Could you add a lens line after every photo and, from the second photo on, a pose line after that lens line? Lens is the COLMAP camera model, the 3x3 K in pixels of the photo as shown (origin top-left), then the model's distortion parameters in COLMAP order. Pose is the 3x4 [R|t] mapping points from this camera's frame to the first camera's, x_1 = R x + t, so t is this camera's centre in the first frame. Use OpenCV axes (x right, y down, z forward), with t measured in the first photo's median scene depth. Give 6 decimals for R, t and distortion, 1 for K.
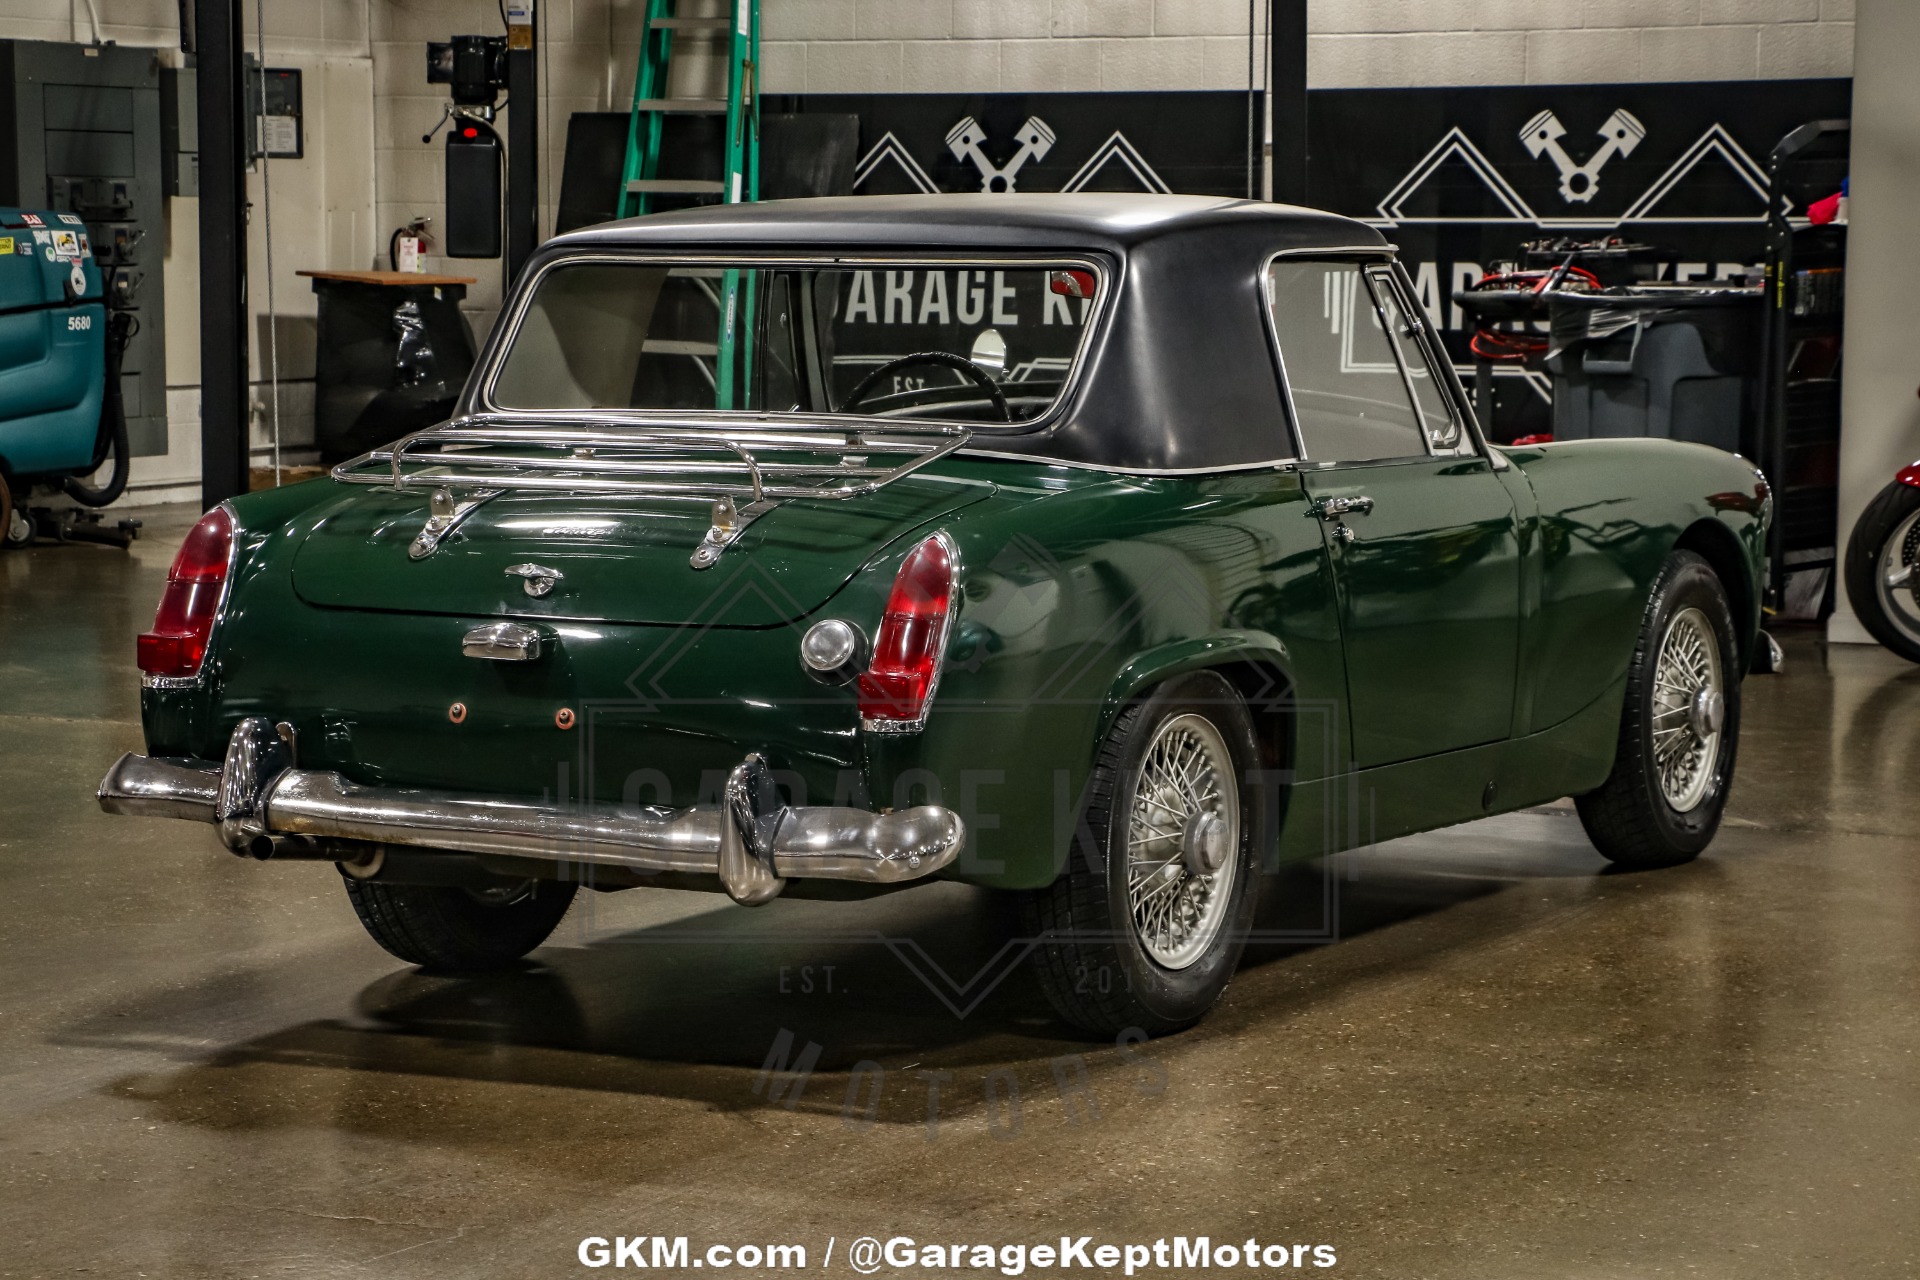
lens RADIAL K [[4240.3, 0, 960.0], [0, 4240.3, 640.0], [0, 0, 1]] dist [0.291806, 0.744813]
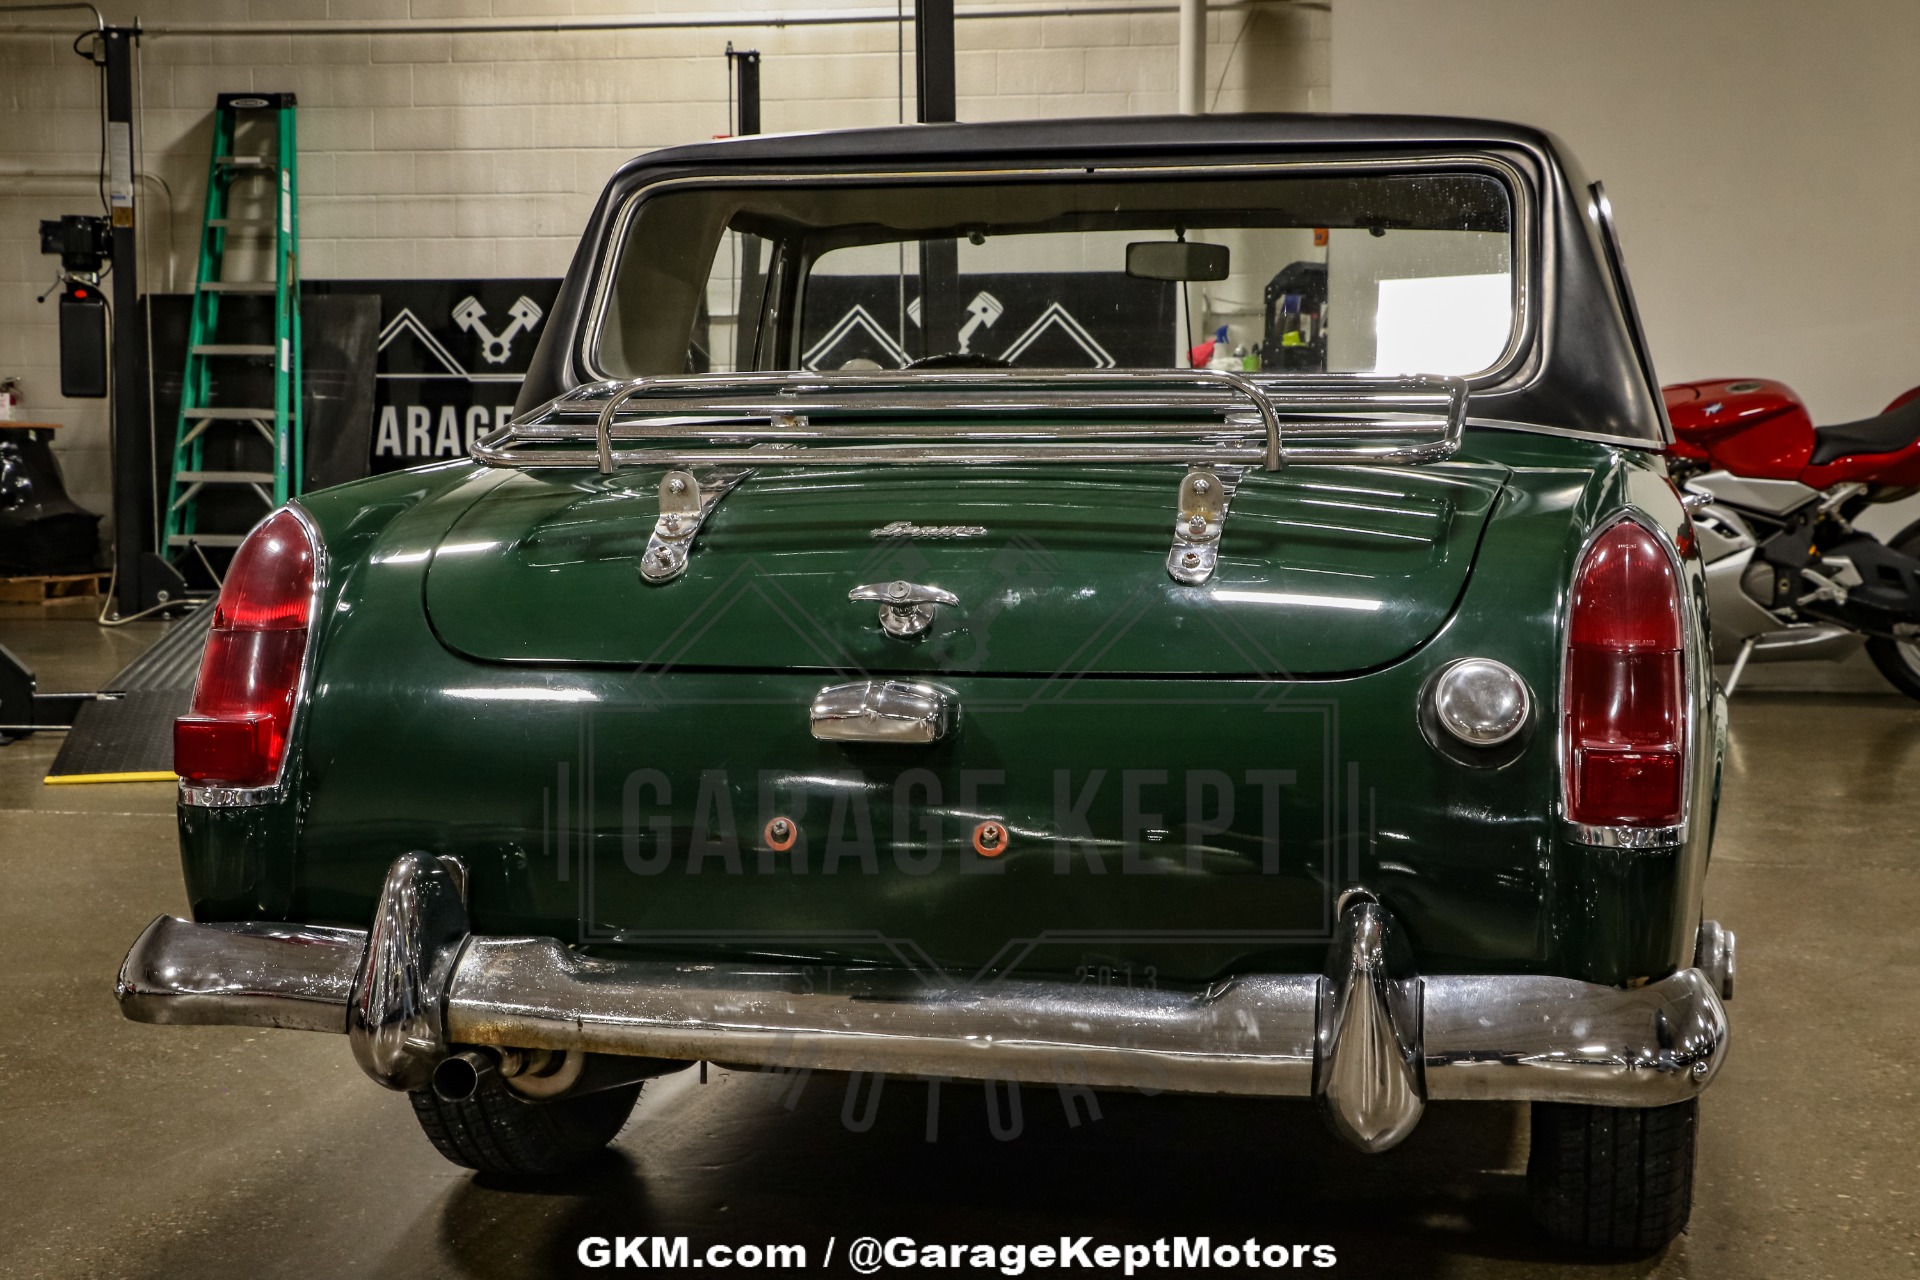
lens RADIAL K [[2640.4, 0, 936.8], [0, 2640.4, 641.9], [0, 0, 1]] dist [0.010948, 0.483254]
pose [[0.971014, -0.020865, 0.238111, -0.058521], [0.025554, 0.999535, -0.016619, -0.001004], [-0.237654, 0.022222, 0.971096, 0.203118]]
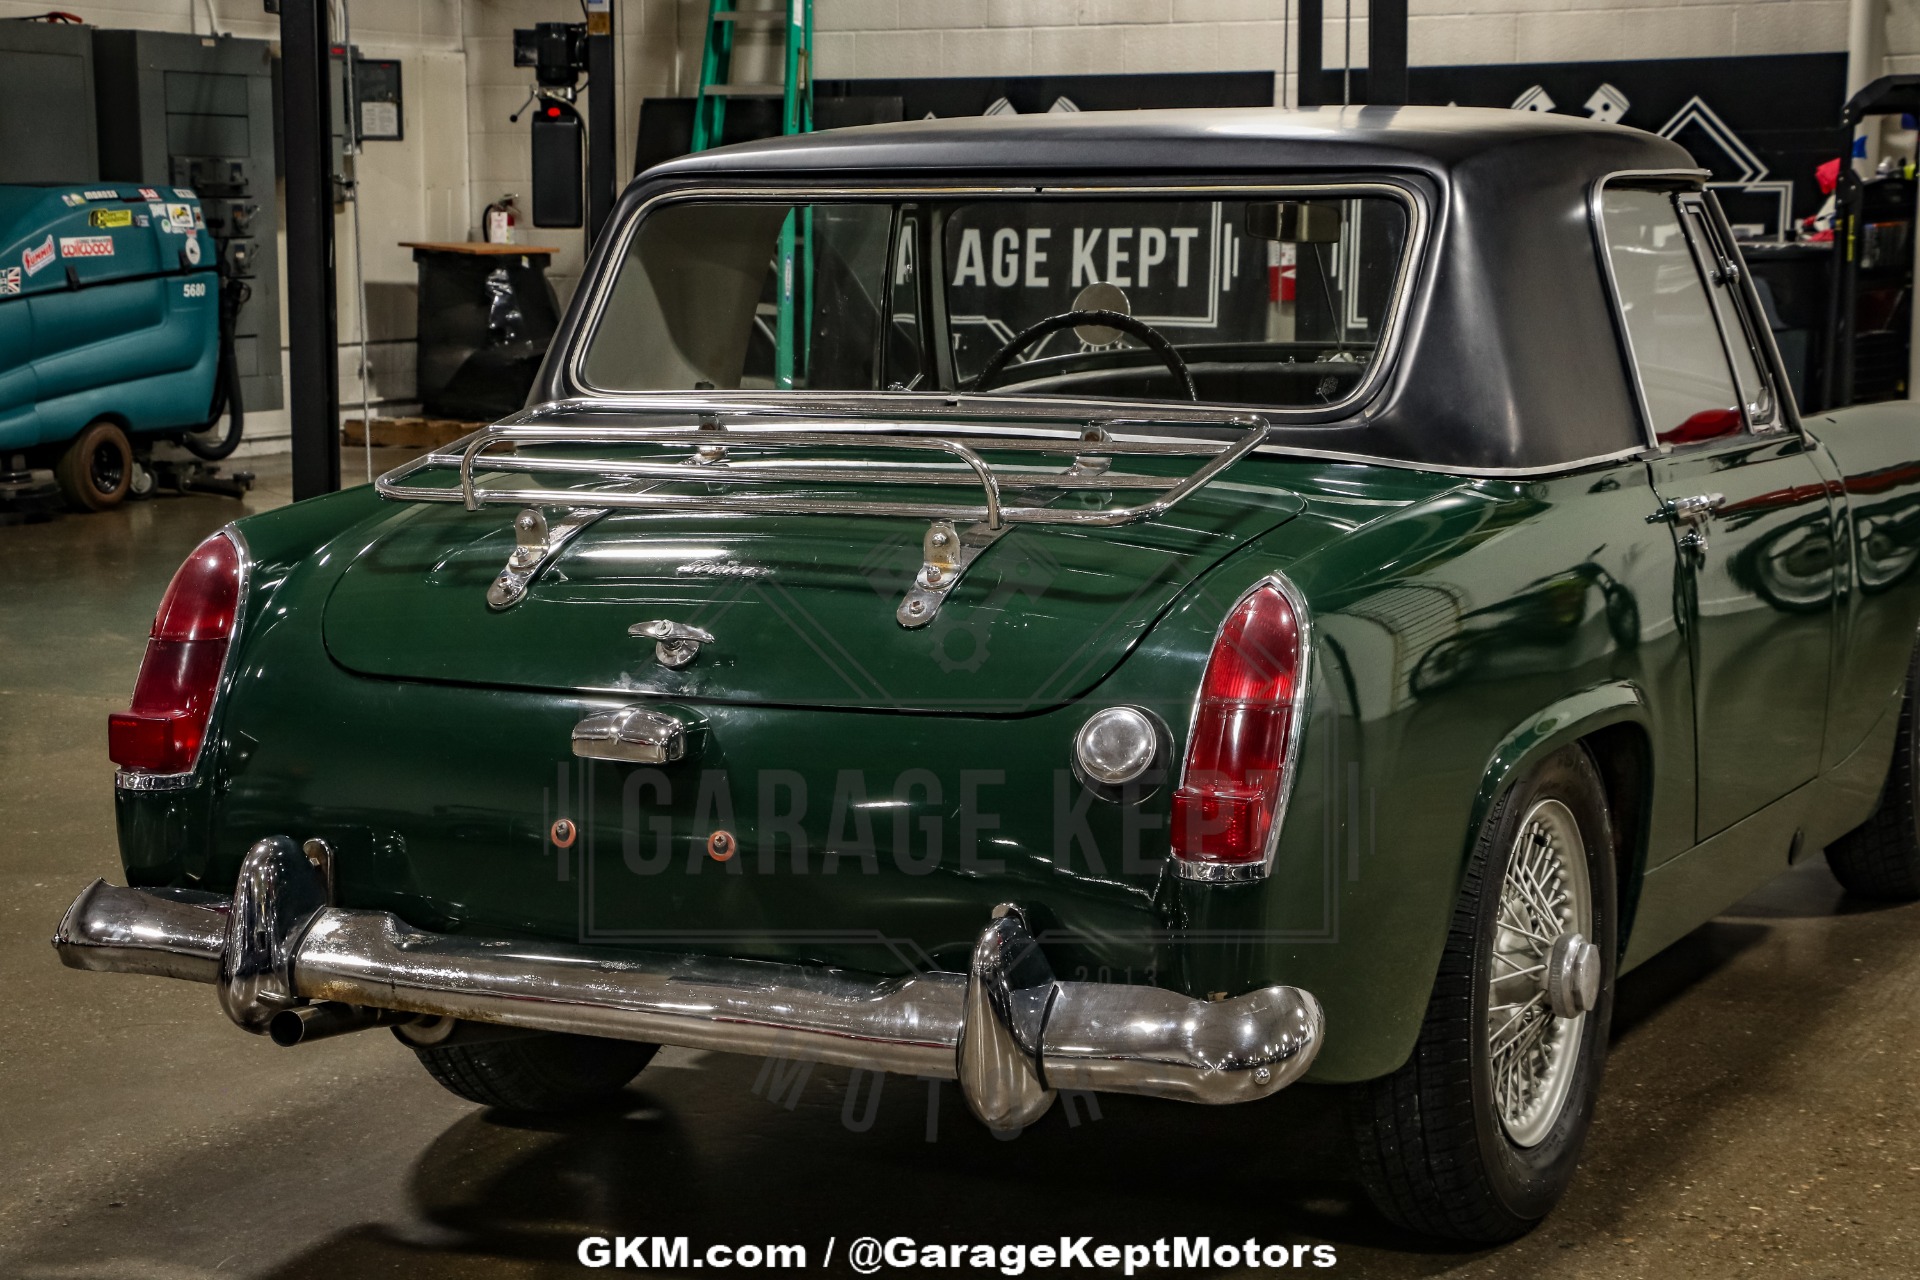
lens RADIAL K [[3297.2, 0, 960.0], [0, 3297.2, 640.0], [0, 0, 1]] dist [0.149764, 0.435262]
pose [[0.999946, -0.007141, 0.007604, -0.017979], [0.006898, 0.999478, 0.031554, -0.010026], [-0.007825, -0.031500, 0.999473, 0.146360]]
